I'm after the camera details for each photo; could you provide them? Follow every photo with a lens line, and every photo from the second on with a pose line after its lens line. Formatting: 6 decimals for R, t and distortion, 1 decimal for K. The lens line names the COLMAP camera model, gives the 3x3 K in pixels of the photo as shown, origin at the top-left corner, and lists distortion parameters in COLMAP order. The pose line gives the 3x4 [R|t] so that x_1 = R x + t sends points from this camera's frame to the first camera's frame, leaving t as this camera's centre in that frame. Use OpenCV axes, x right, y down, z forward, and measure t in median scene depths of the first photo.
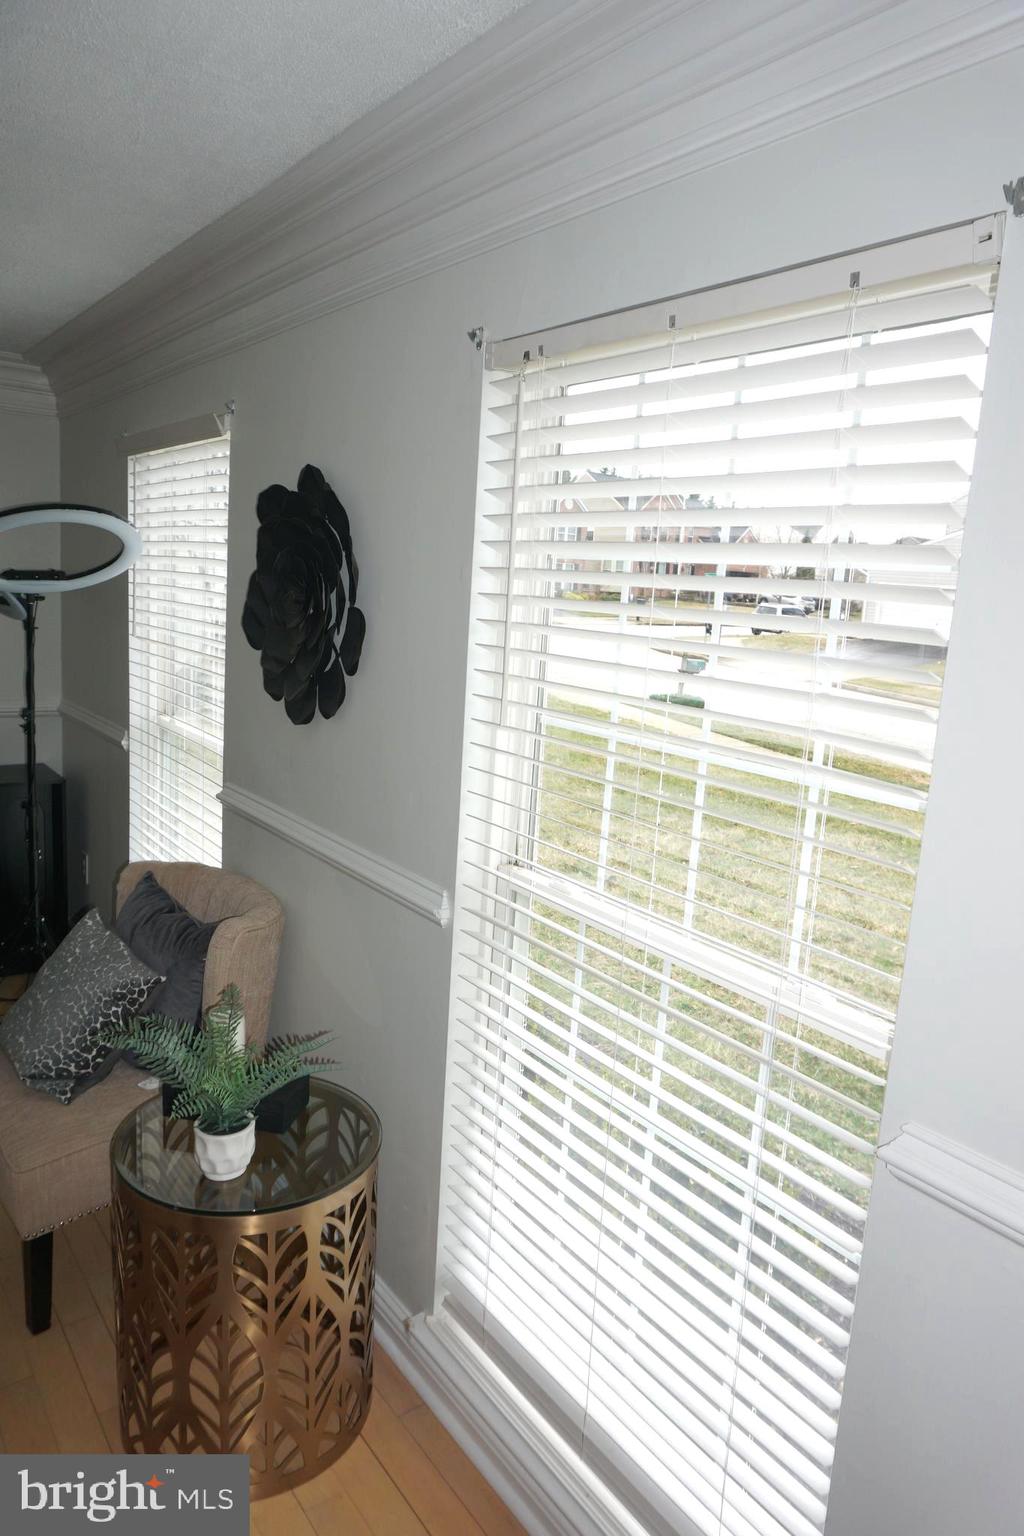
lens RADIAL K [[1030.5, 0, 512.0], [0, 1030.5, 768.0], [0, 0, 1]] dist [-0.053068, 0.033916]
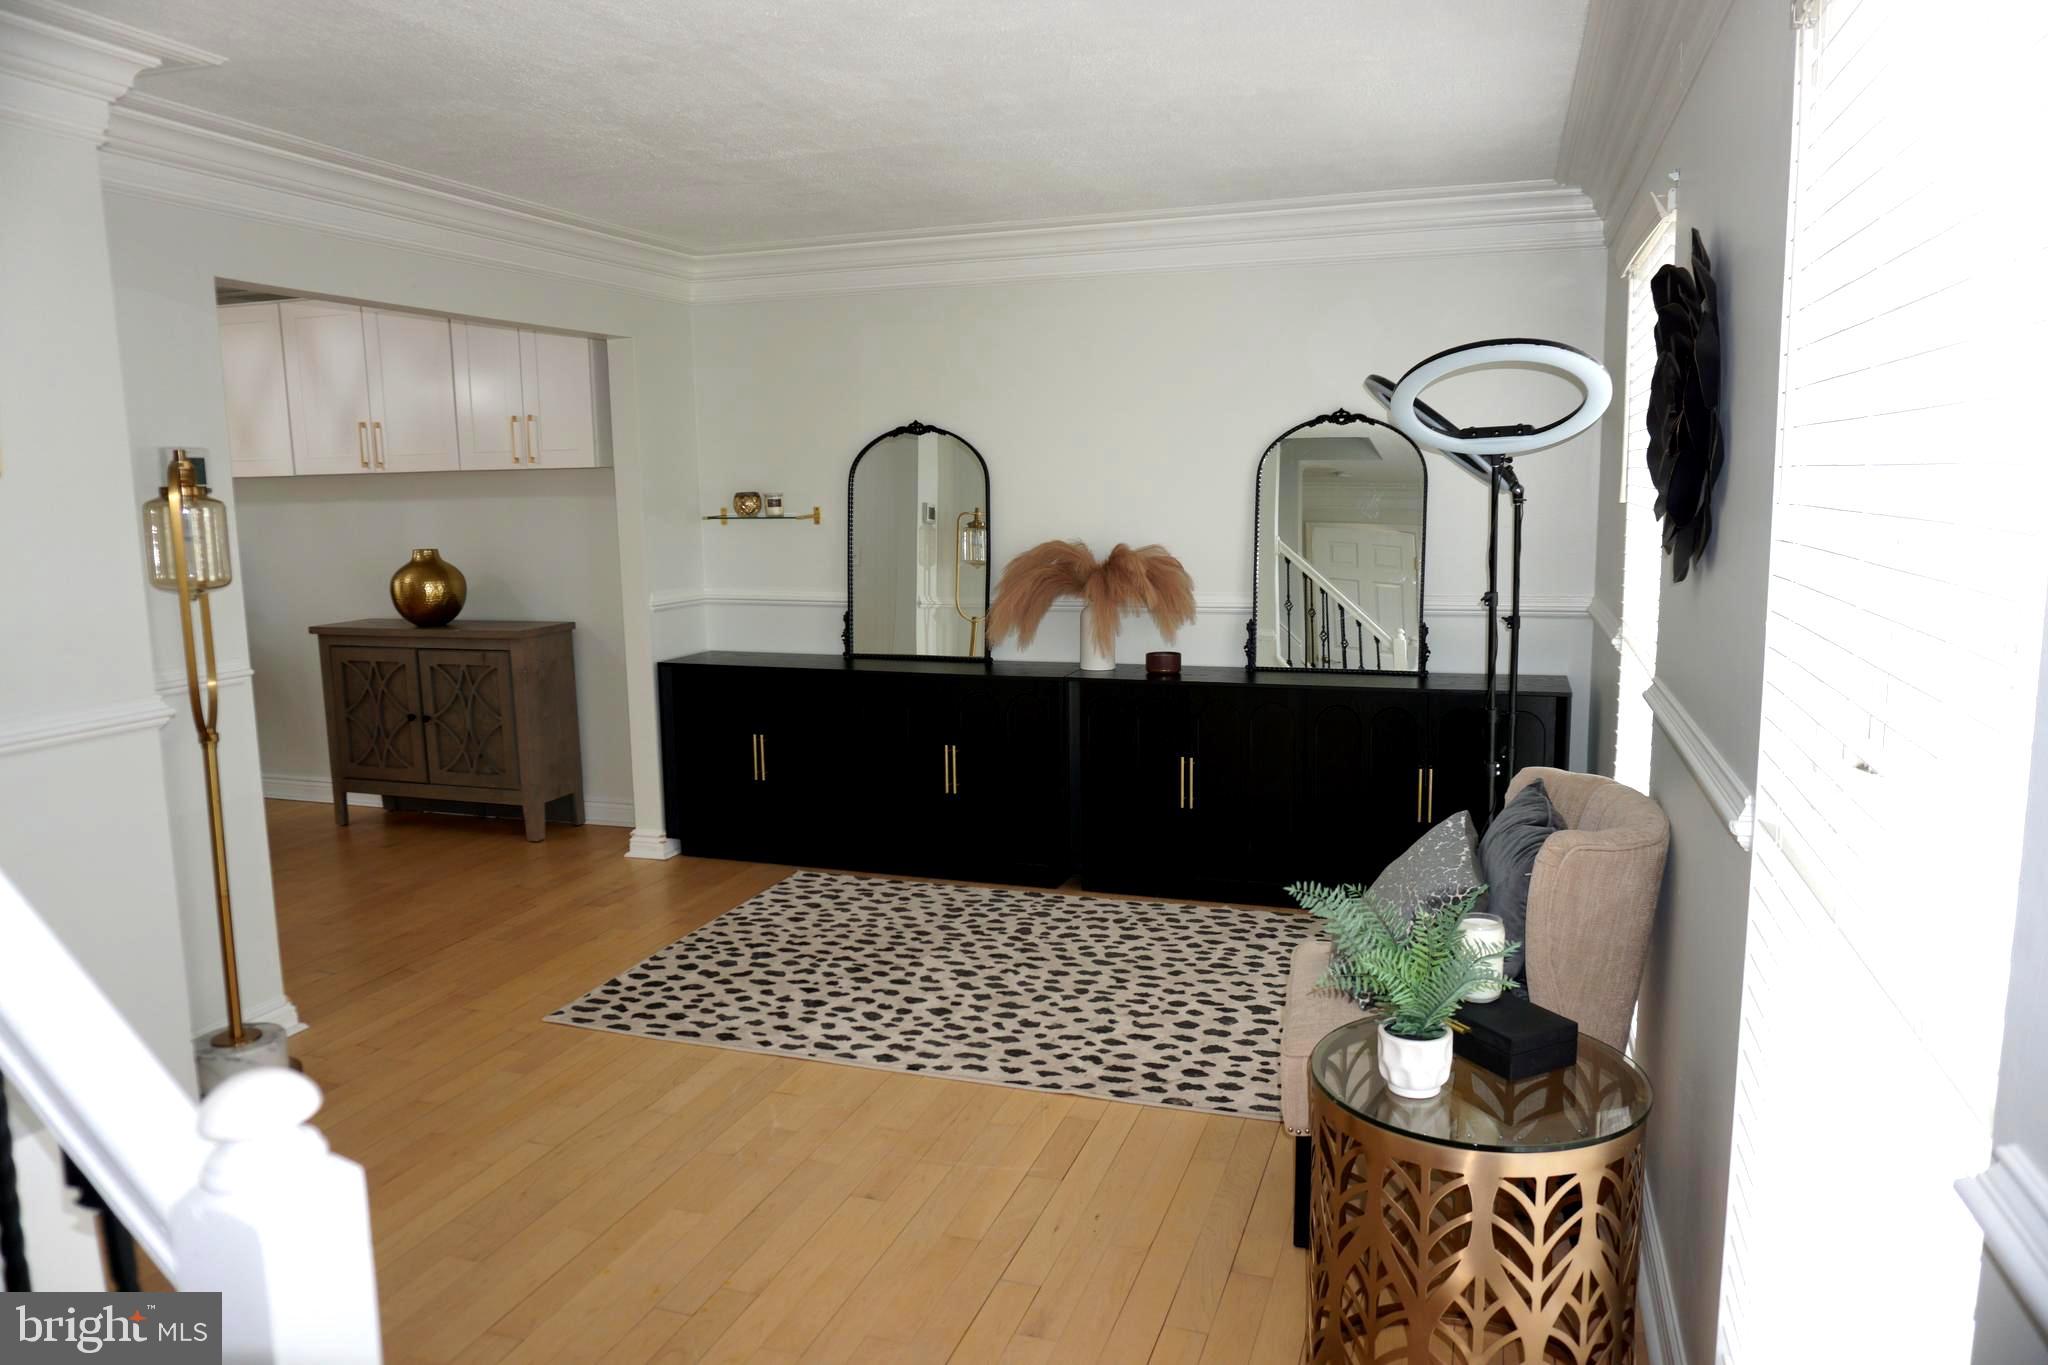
lens RADIAL K [[1374.0, 0, 1024.0], [0, 1374.0, 682.5], [0, 0, 1]] dist [-0.053068, 0.033916]
pose [[0.571796, 0.058422, -0.818313, 0.416777], [-0.100653, 0.994921, 0.000700, 0.097302], [0.814198, 0.081966, 0.574772, 0.077424]]
